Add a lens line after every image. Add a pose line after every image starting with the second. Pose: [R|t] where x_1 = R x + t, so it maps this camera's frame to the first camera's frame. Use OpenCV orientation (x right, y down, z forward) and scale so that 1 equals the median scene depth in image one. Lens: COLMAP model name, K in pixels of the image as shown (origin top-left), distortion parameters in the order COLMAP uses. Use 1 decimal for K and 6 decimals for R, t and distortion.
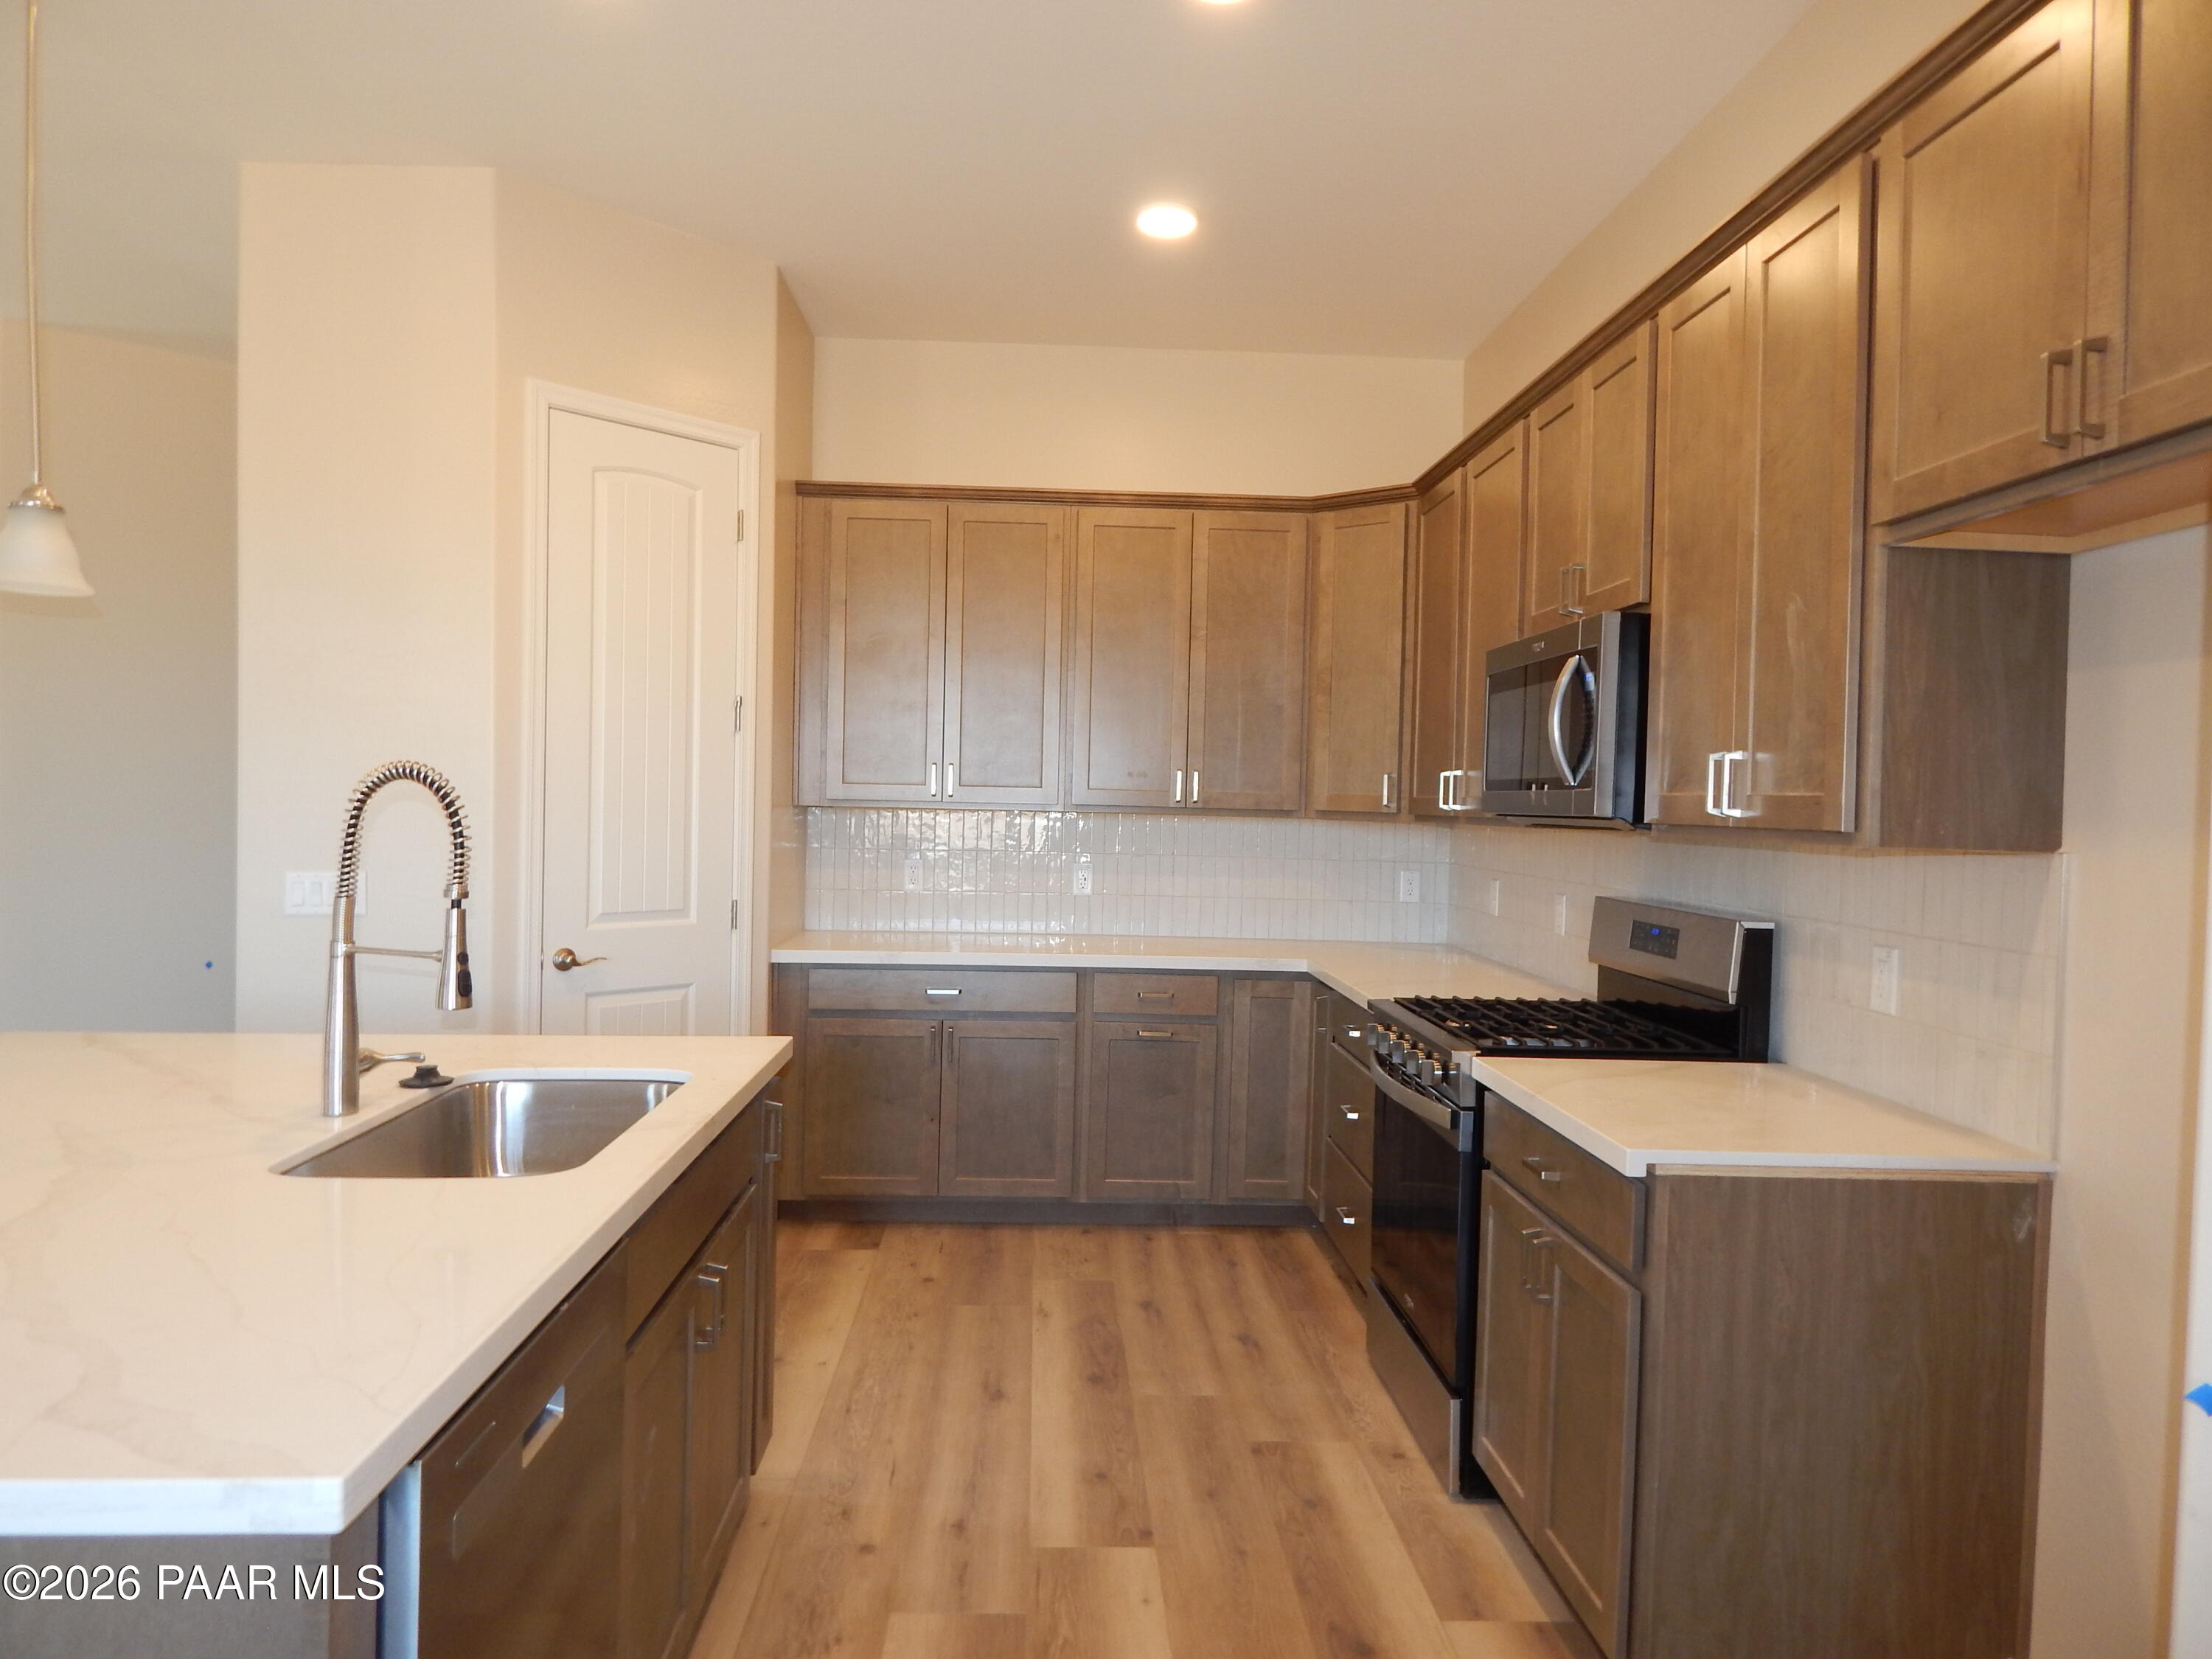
lens RADIAL K [[1456.1, 0, 1100.3], [0, 1456.1, 832.3], [0, 0, 1]] dist [-0.007465, 0.001266]
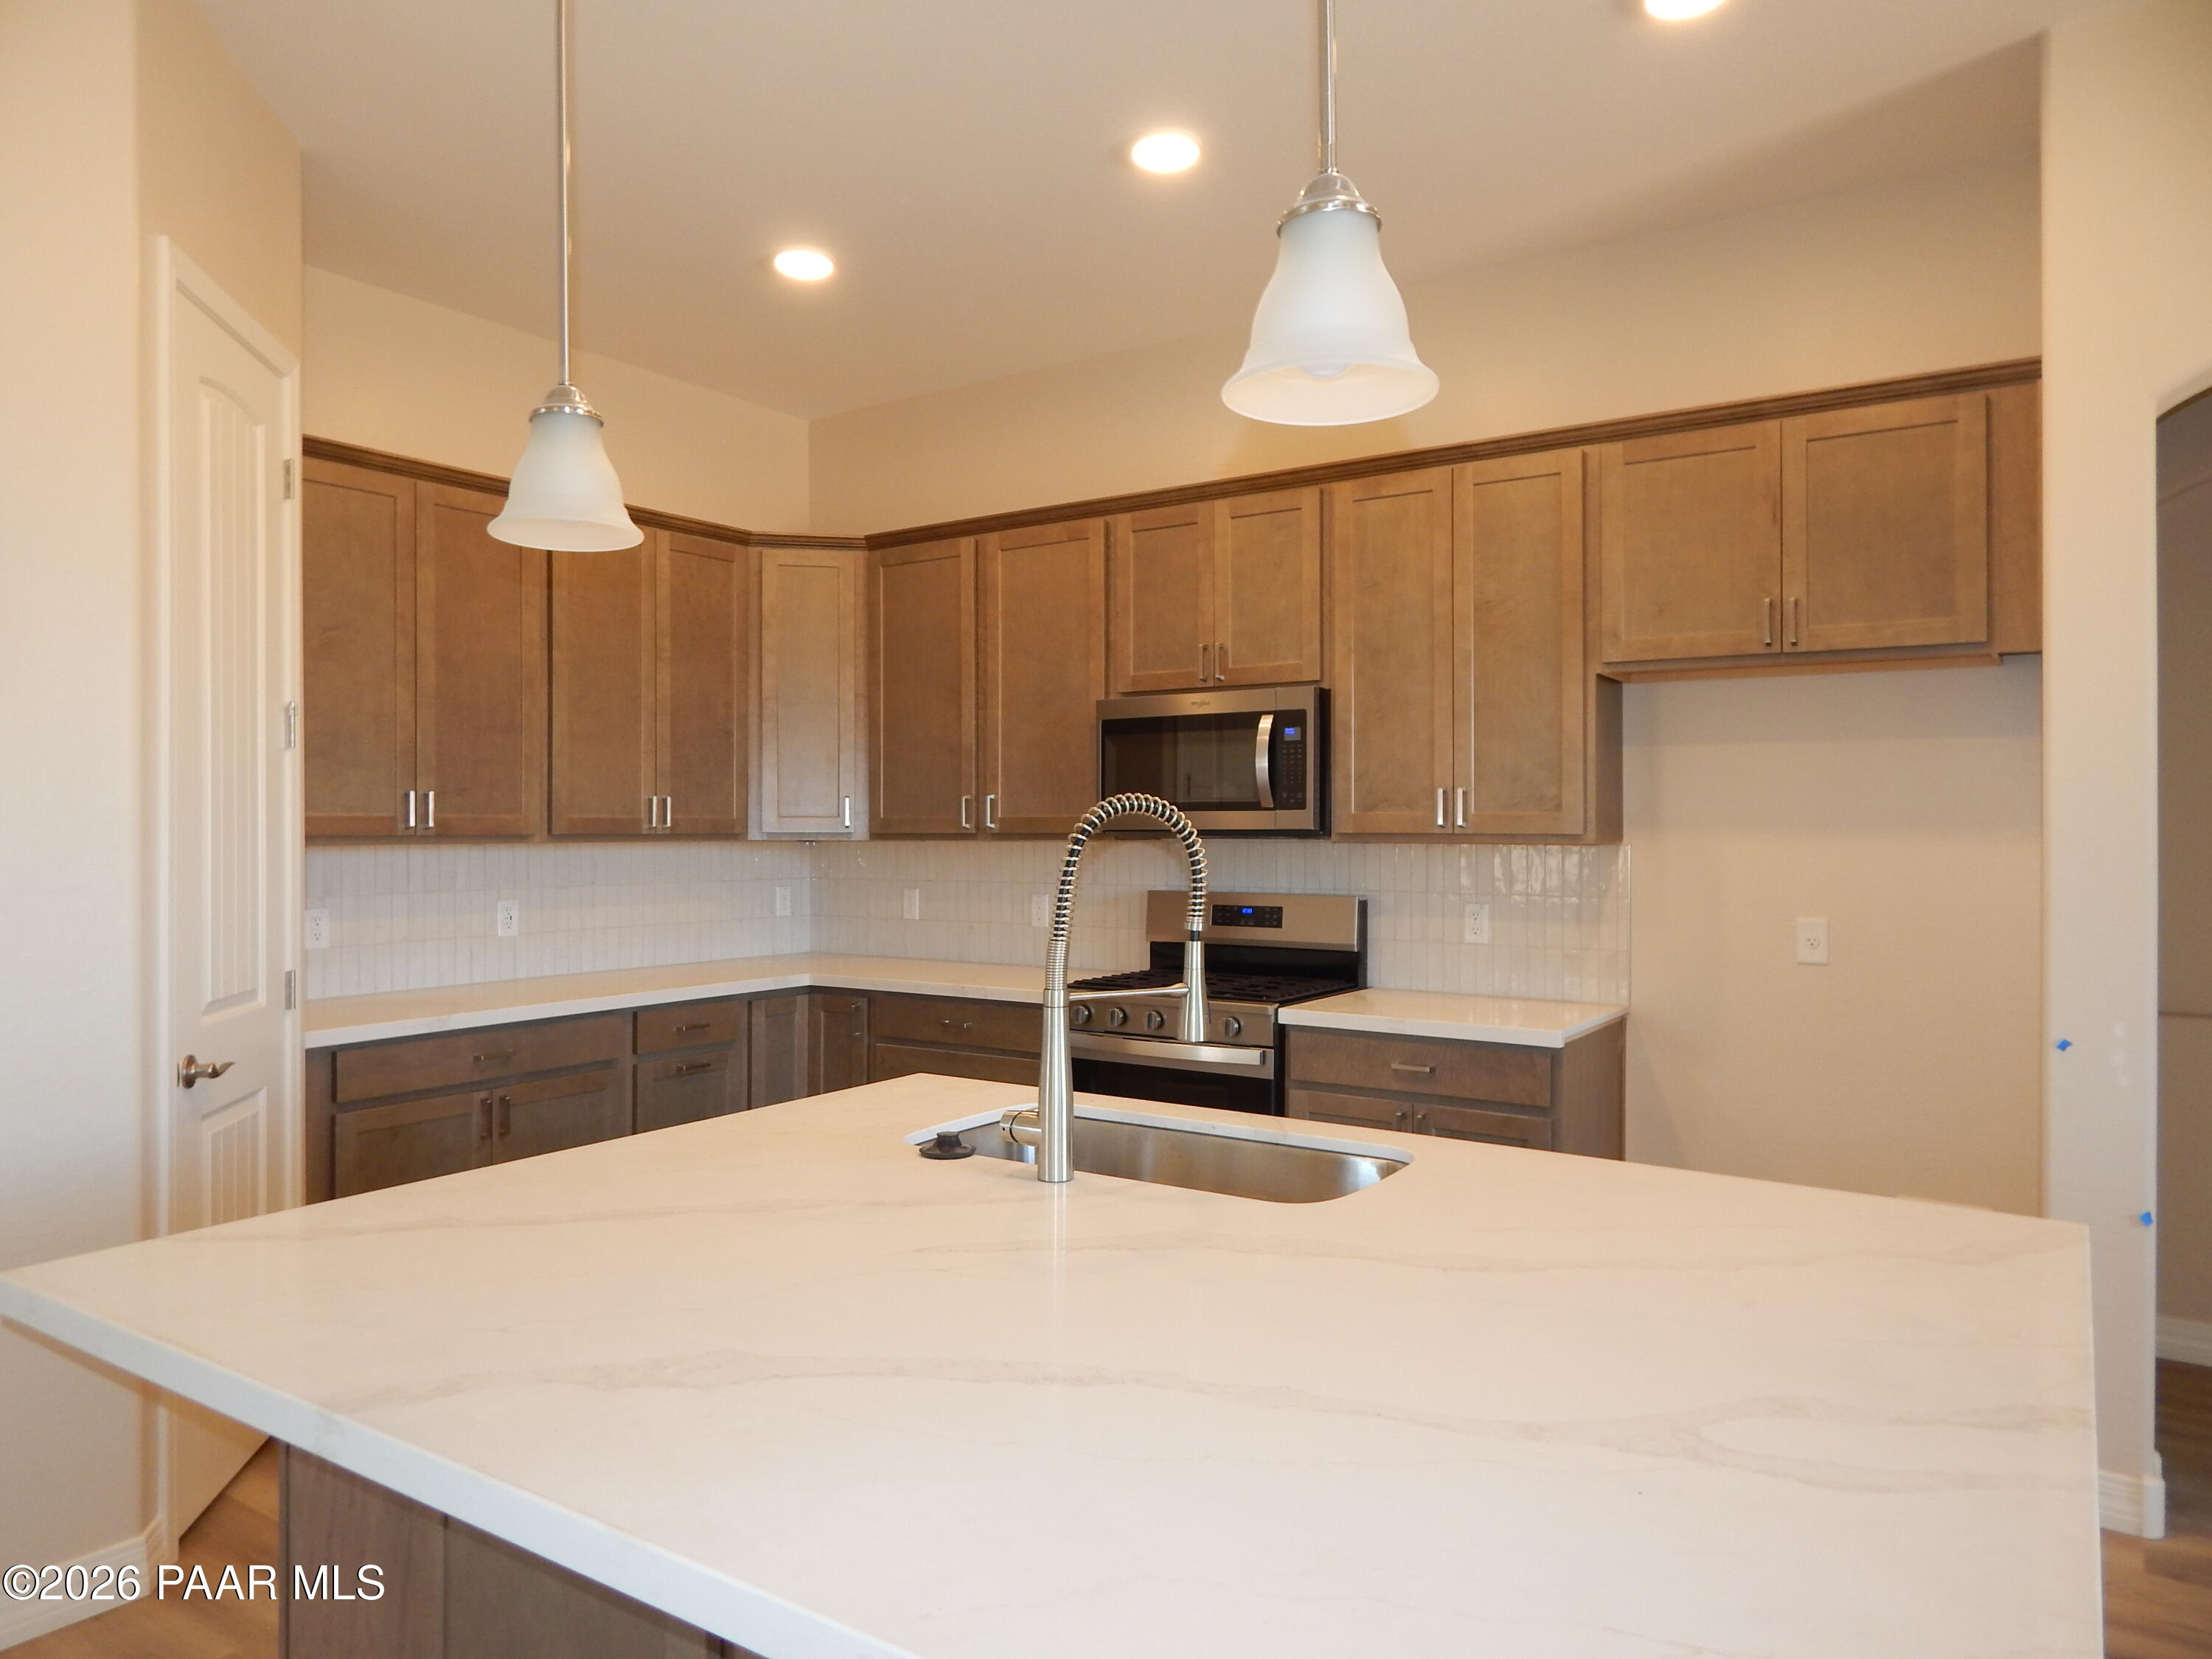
lens RADIAL K [[1456.1, 0, 1096.6], [0, 1456.1, 825.7], [0, 0, 1]] dist [-0.007465, 0.001266]
pose [[0.590530, -0.022391, 0.806705, -0.590410], [0.033313, 0.999439, 0.003354, -0.016675], [-0.806328, 0.024893, 0.590945, 0.204744]]
